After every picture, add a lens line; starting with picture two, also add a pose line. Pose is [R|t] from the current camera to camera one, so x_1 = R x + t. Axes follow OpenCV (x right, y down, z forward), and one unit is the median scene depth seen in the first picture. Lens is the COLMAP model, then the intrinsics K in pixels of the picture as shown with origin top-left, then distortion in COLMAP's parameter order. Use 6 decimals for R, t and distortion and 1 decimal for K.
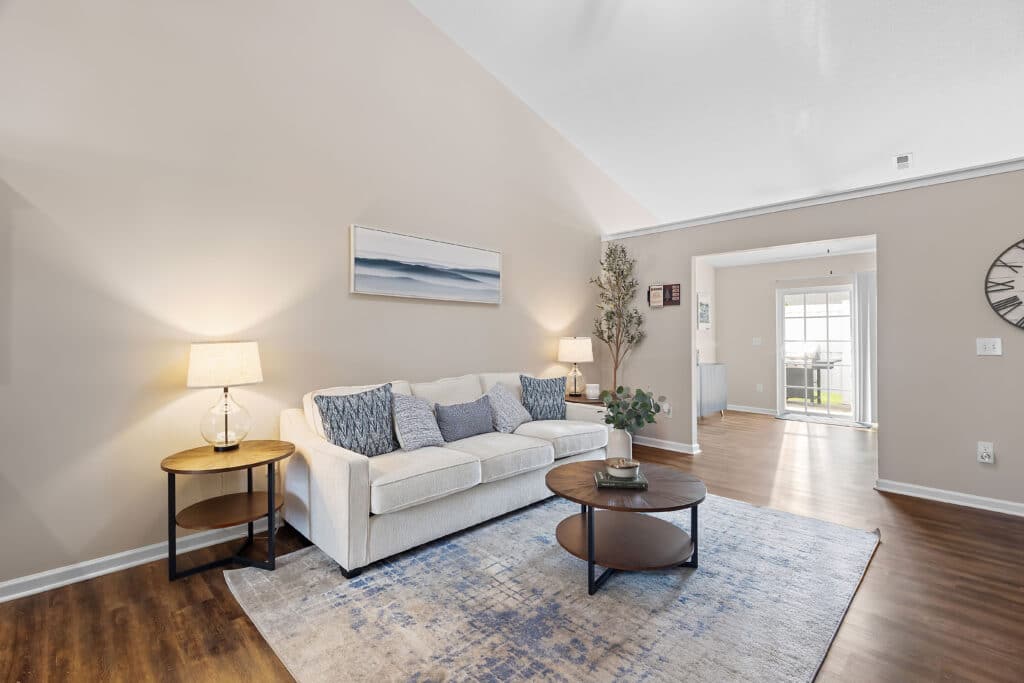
lens RADIAL K [[470.8, 0, 511.3], [0, 470.8, 334.8], [0, 0, 1]] dist [0.003555, 0.000223]
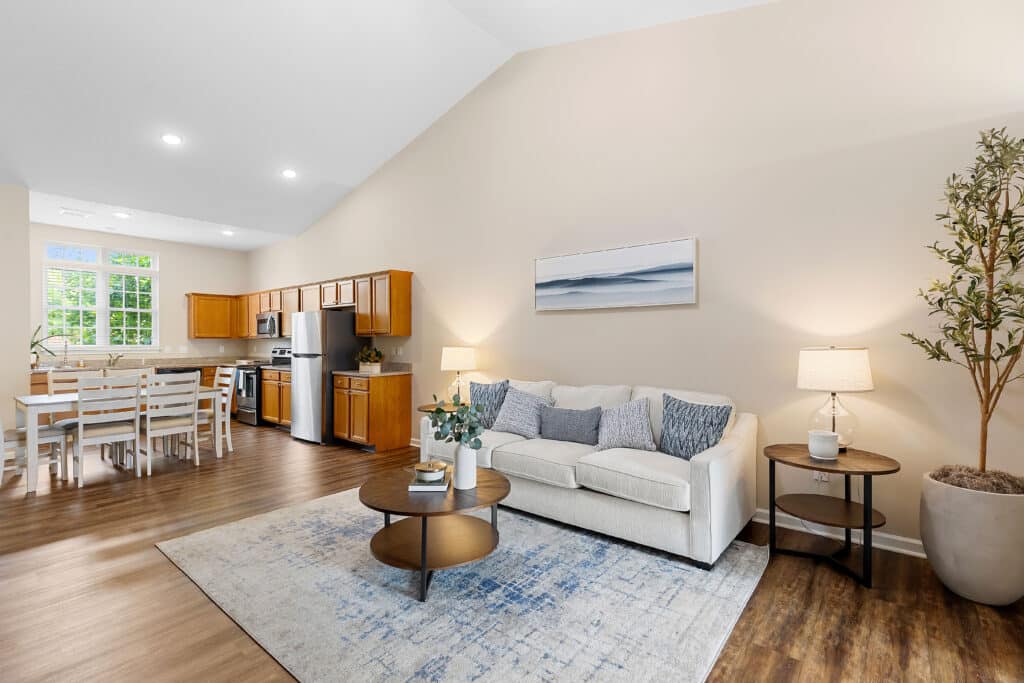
lens RADIAL K [[465.9, 0, 510.6], [0, 465.9, 339.5], [0, 0, 1]] dist [0.000688, -0.000366]
pose [[0.093432, 0.001534, -0.995624, 0.782472], [0.009903, 0.999948, 0.002470, -0.008940], [0.995576, -0.010091, 0.093412, 0.654153]]
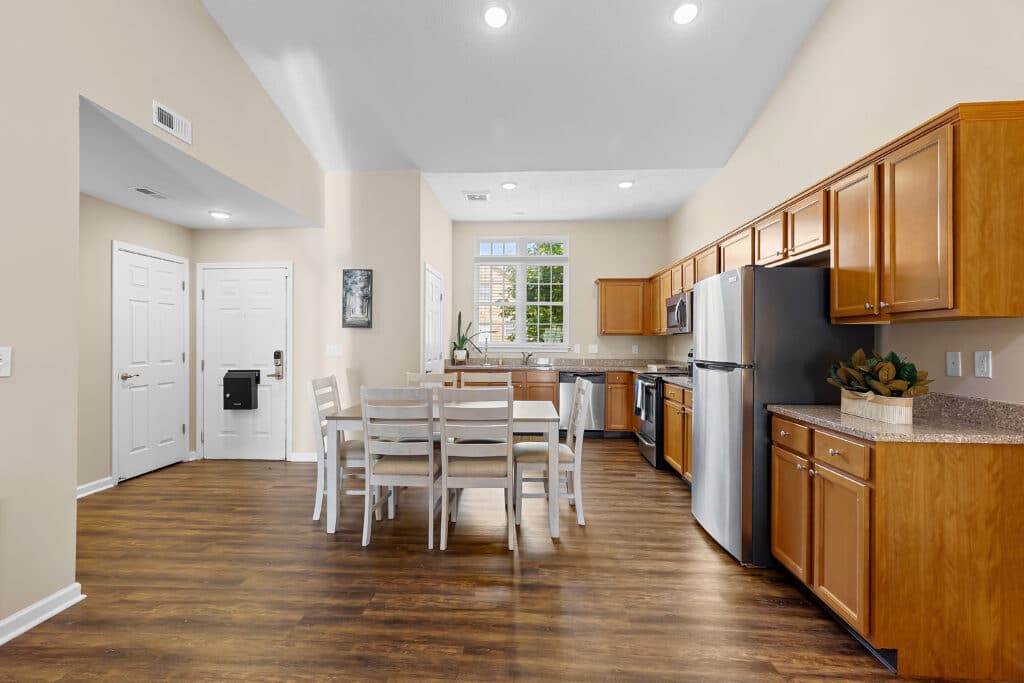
lens RADIAL K [[460.3, 0, 507.7], [0, 460.3, 338.9], [0, 0, 1]] dist [-0.000171, -0.000019]
pose [[-0.753017, -0.003714, -0.657991, 0.028691], [0.002677, 0.999959, -0.008707, 0.002325], [0.657996, -0.008318, -0.752975, 0.488875]]
